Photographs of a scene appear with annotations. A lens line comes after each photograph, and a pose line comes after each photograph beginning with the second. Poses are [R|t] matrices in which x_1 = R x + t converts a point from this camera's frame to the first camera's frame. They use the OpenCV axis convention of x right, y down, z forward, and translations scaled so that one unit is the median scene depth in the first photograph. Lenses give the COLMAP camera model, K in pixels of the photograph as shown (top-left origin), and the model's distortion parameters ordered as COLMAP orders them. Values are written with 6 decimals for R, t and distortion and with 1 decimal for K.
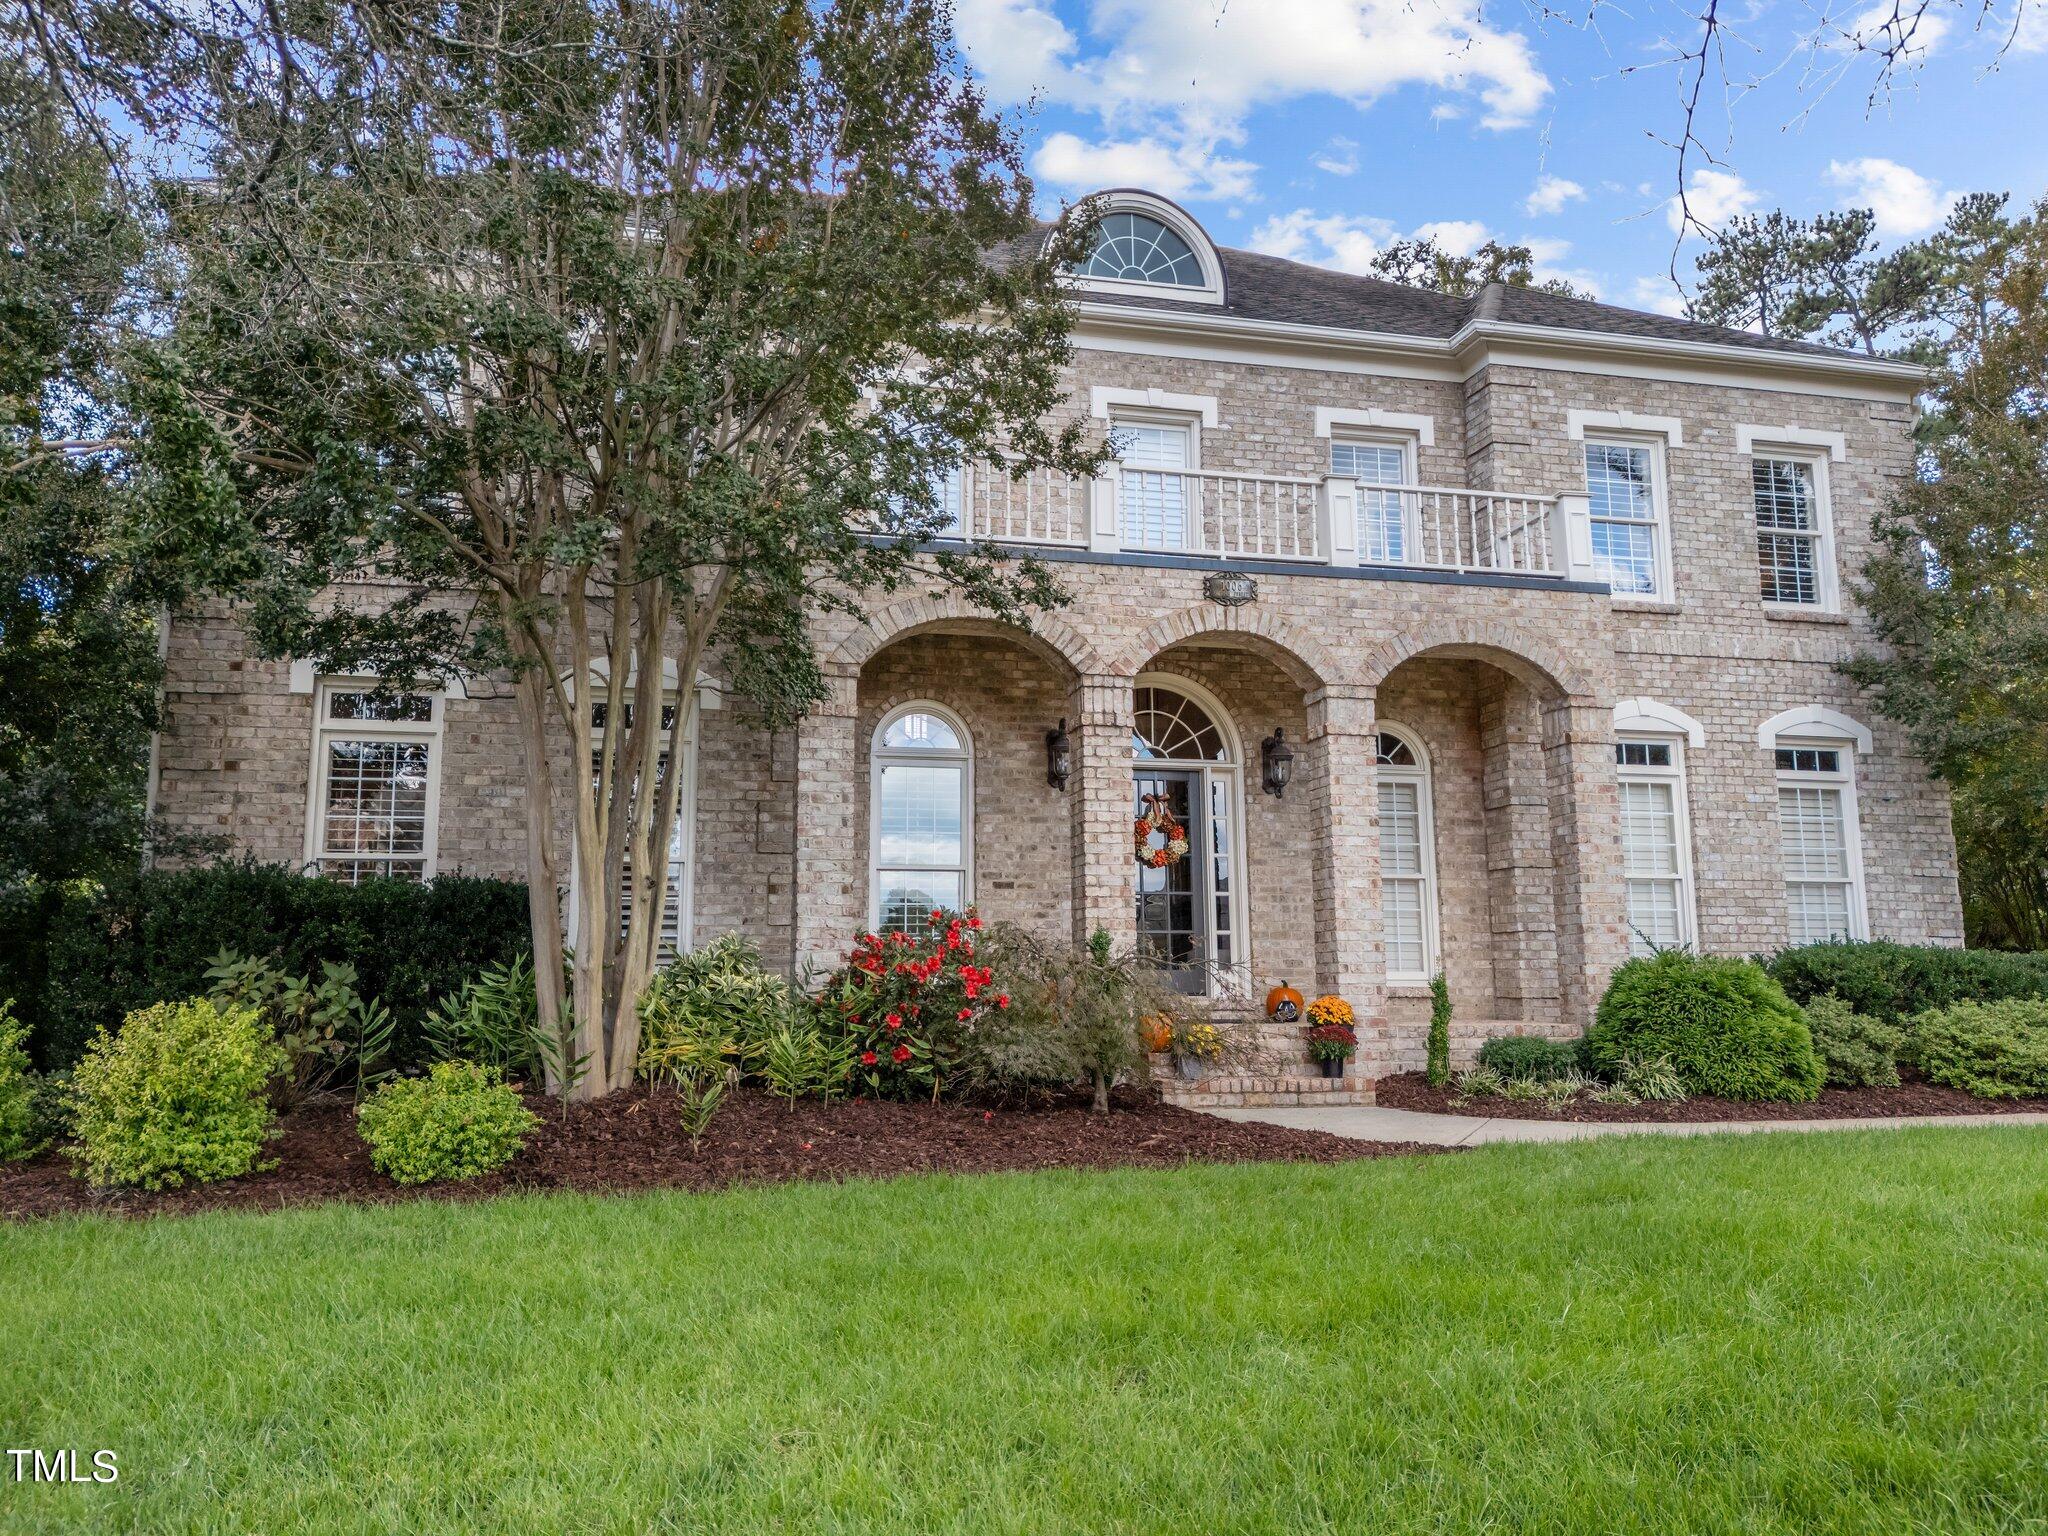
lens RADIAL K [[1524.7, 0, 1015.9], [0, 1524.7, 765.4], [0, 0, 1]] dist [0.066312, -0.077184]
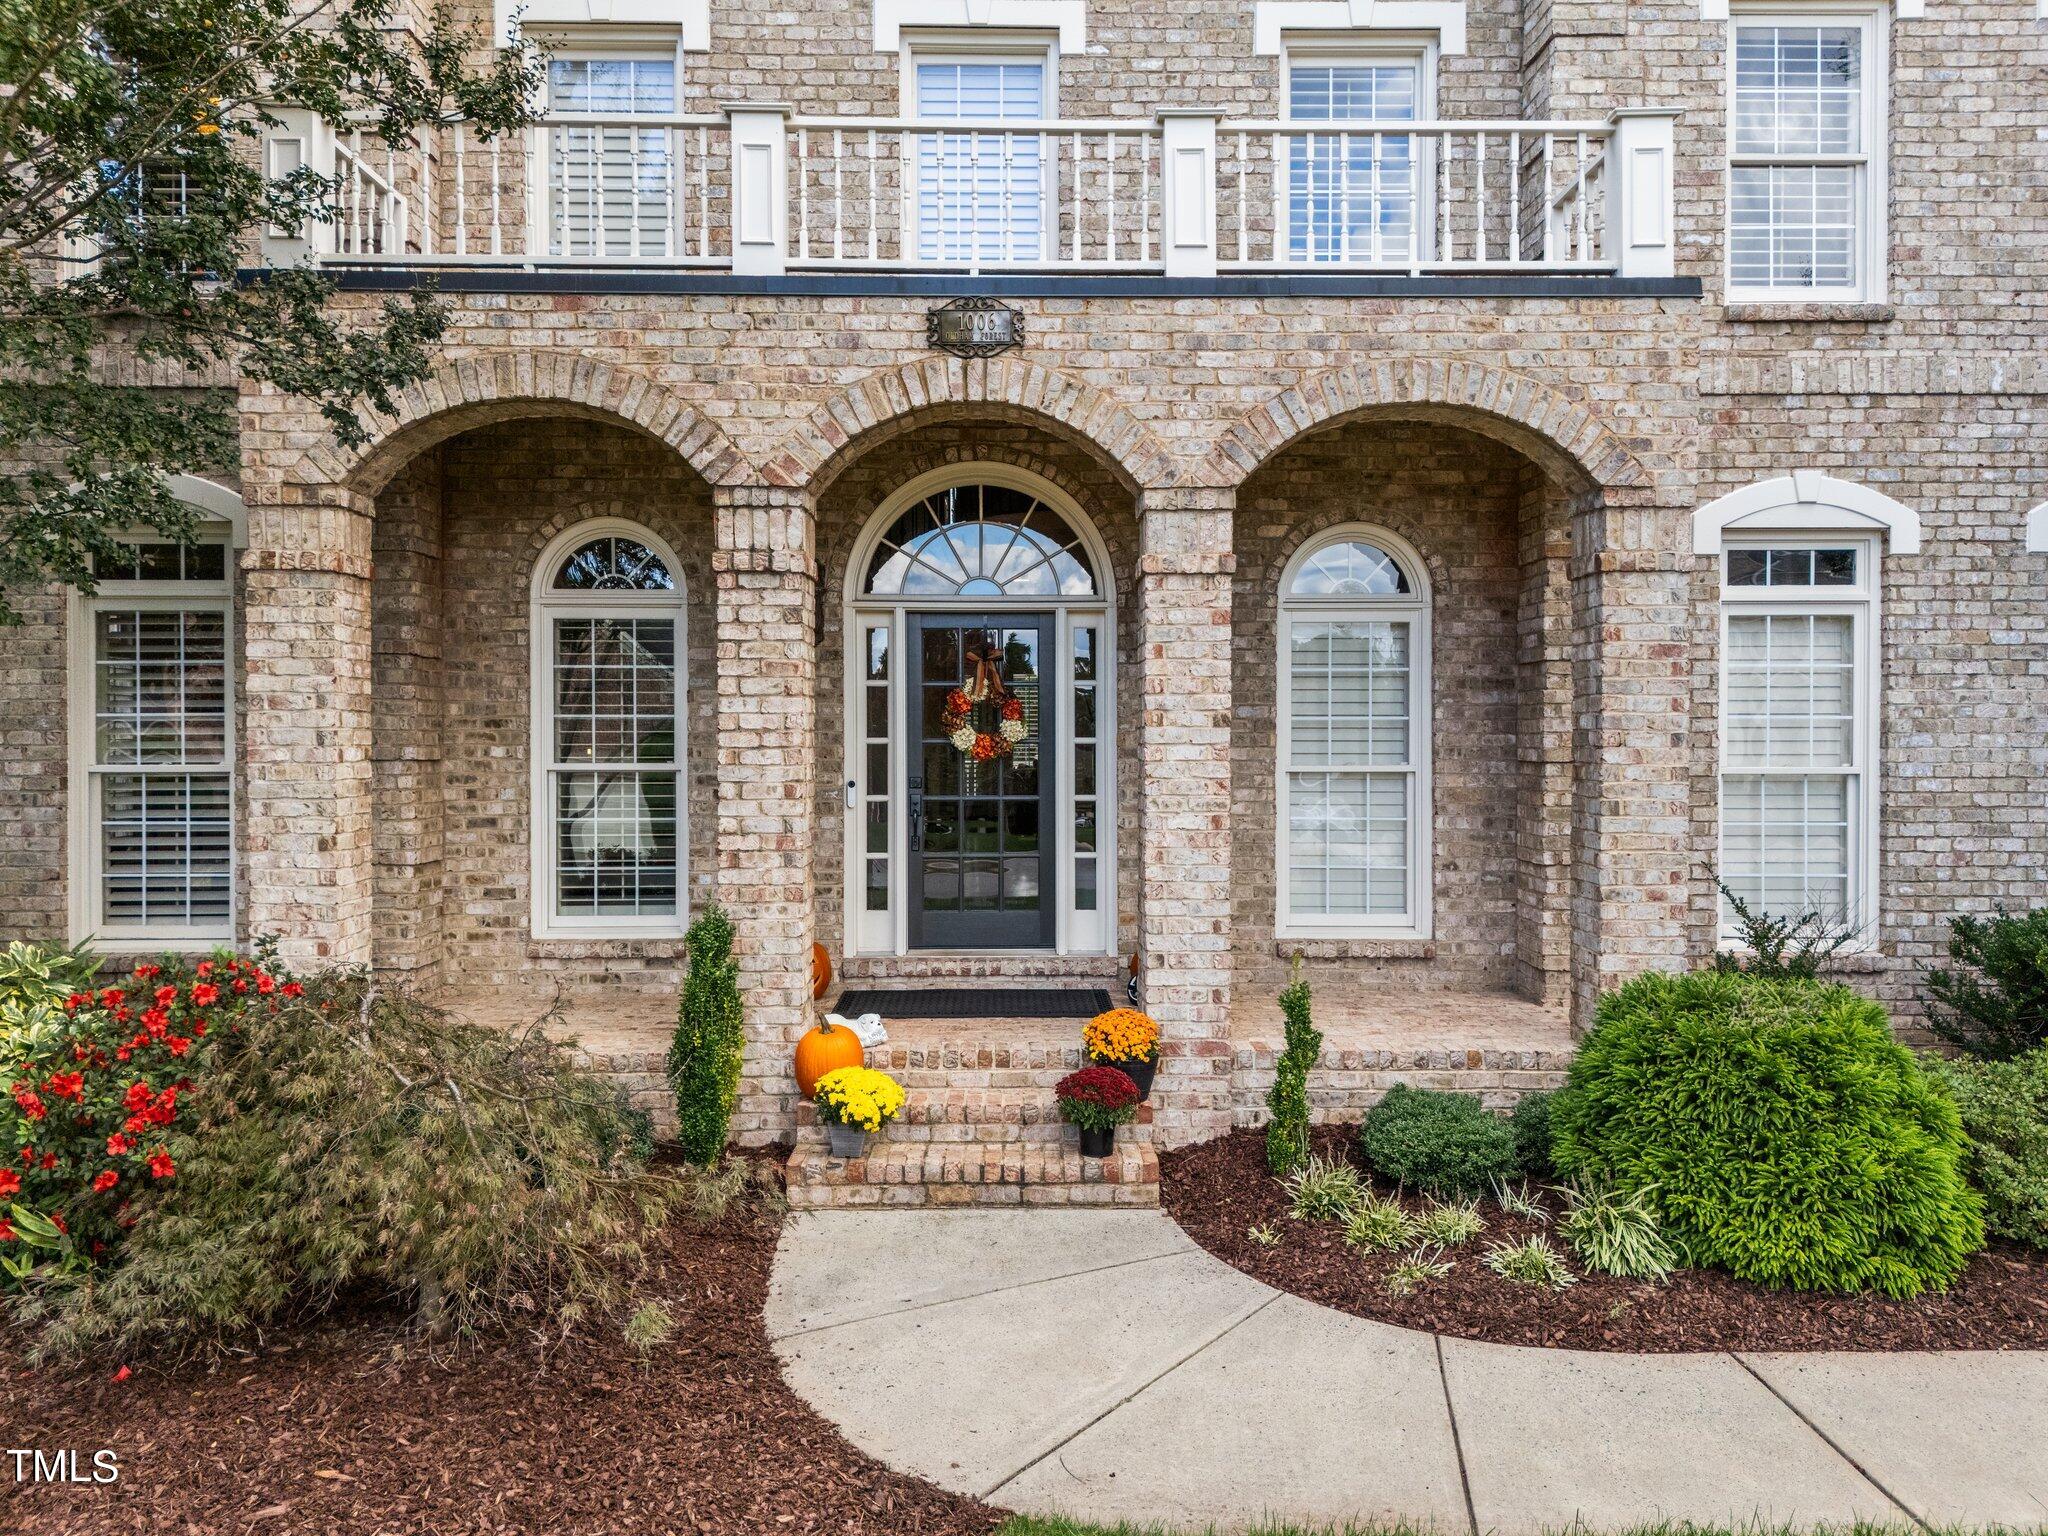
lens RADIAL K [[1524.7, 0, 1017.5], [0, 1524.7, 755.1], [0, 0, 1]] dist [0.066312, -0.077184]
pose [[0.974399, 0.009075, -0.224643, 0.279580], [0.027743, 0.986695, 0.160196, -0.045213], [0.223108, -0.162327, 0.961183, 0.391400]]
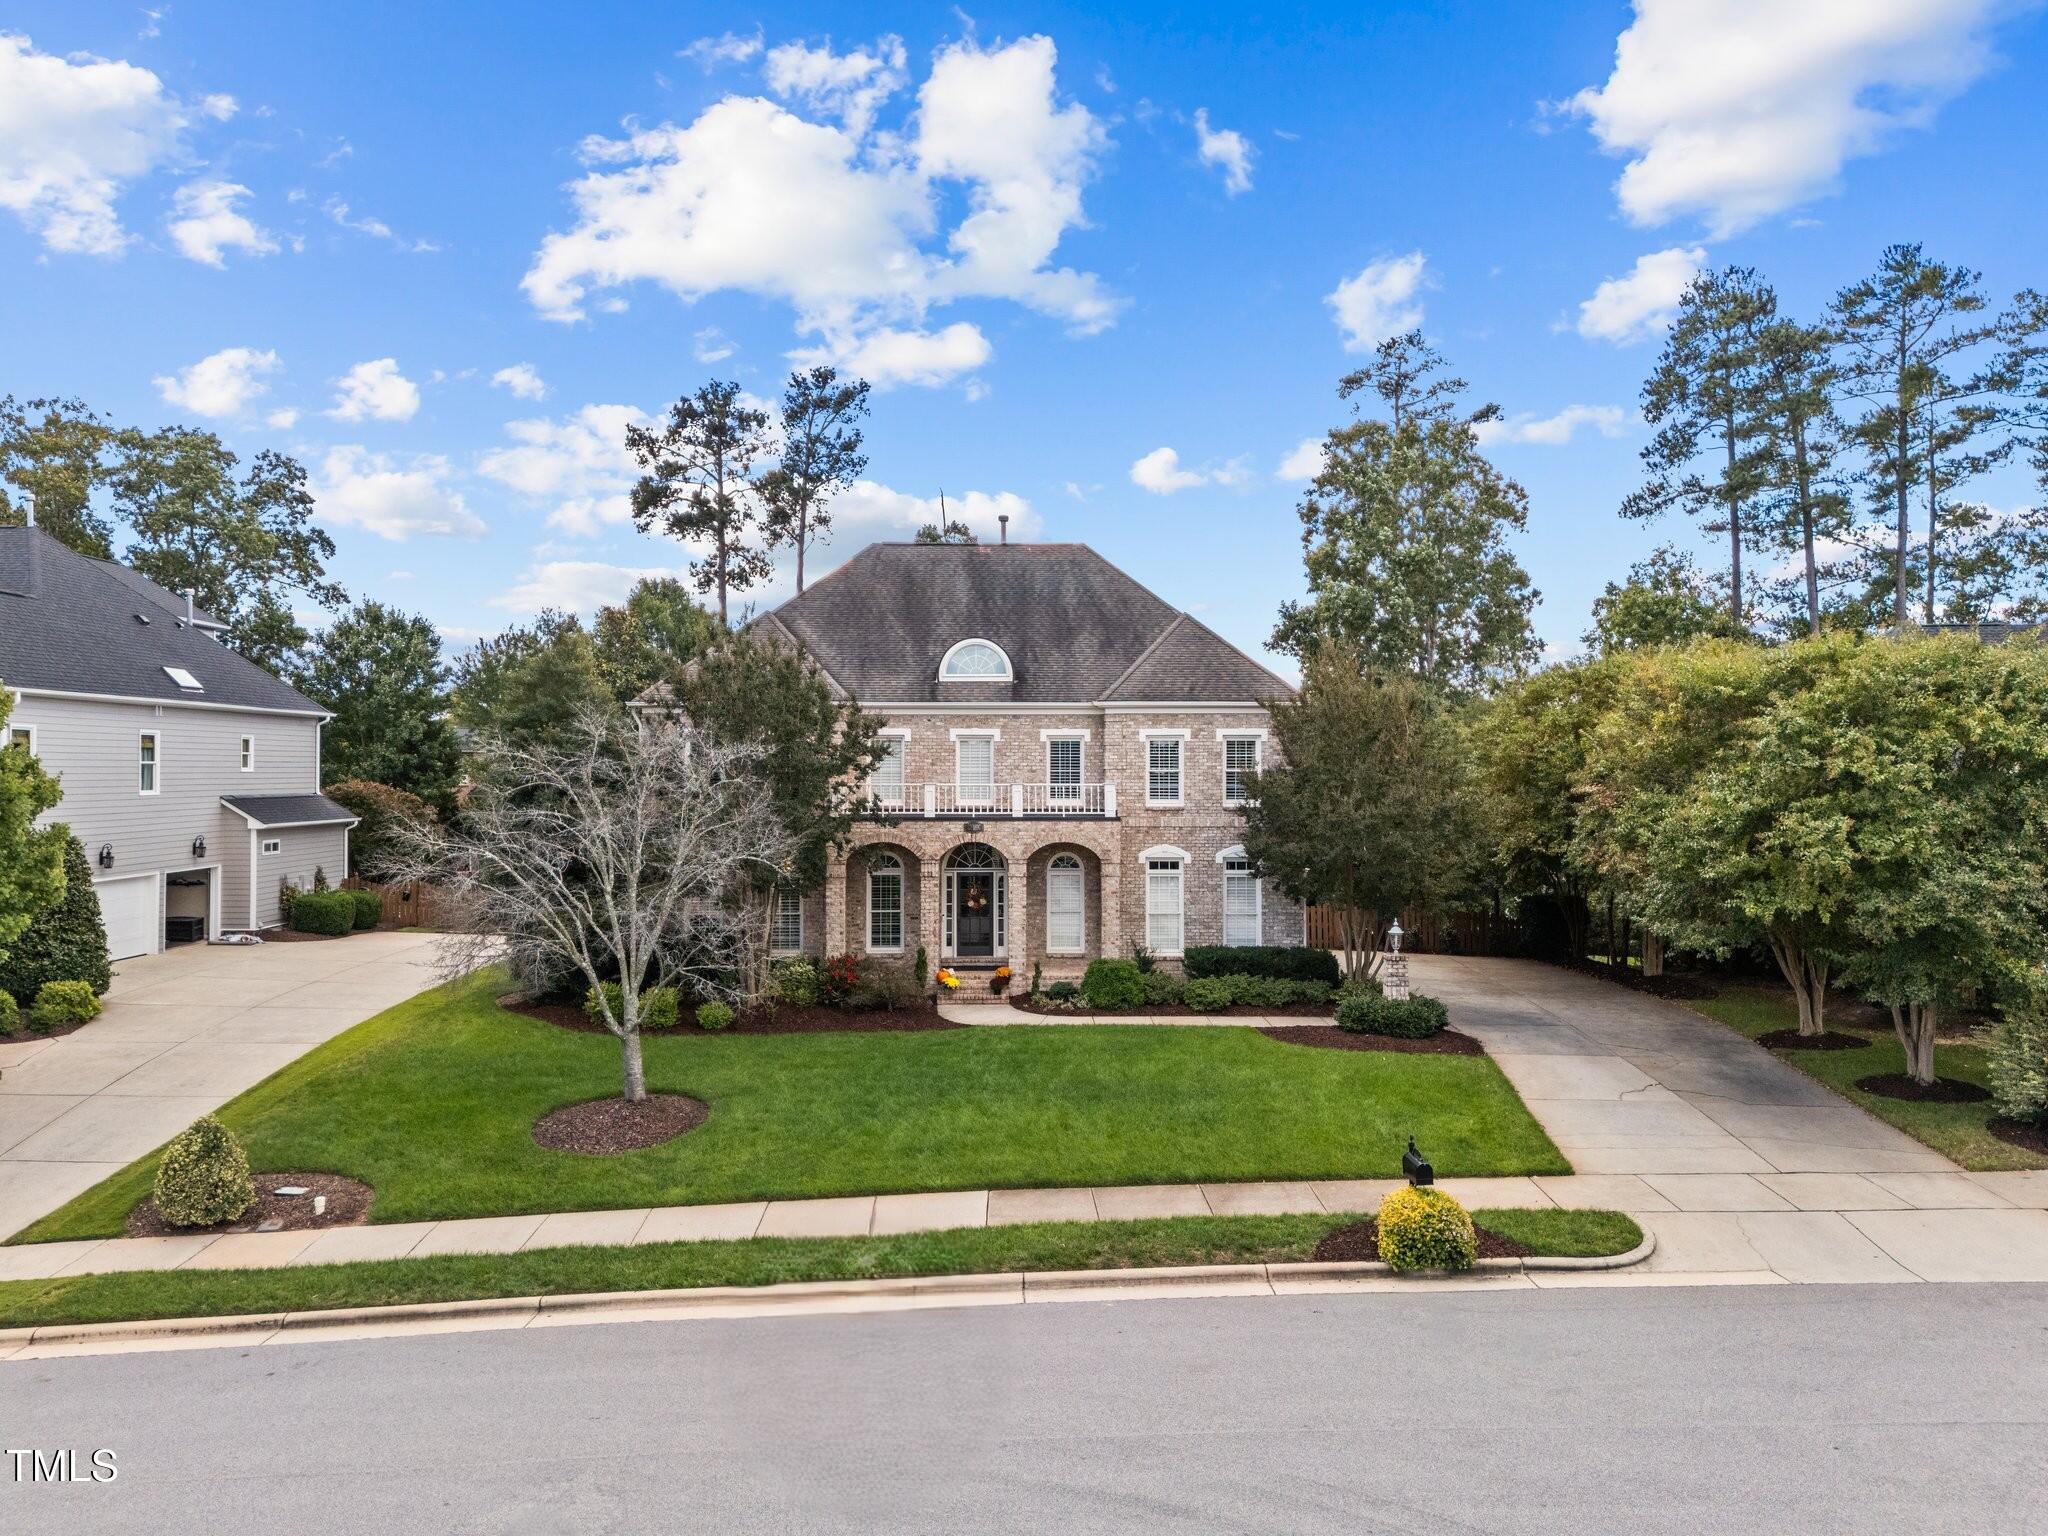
lens RADIAL K [[1524.7, 0, 1020.8], [0, 1524.7, 752.5], [0, 0, 1]] dist [0.066312, -0.077184]
pose [[0.975361, 0.004551, -0.220570, 0.833057], [0.026543, 0.990104, 0.137799, -0.628315], [0.219014, -0.140258, 0.965588, -1.691755]]
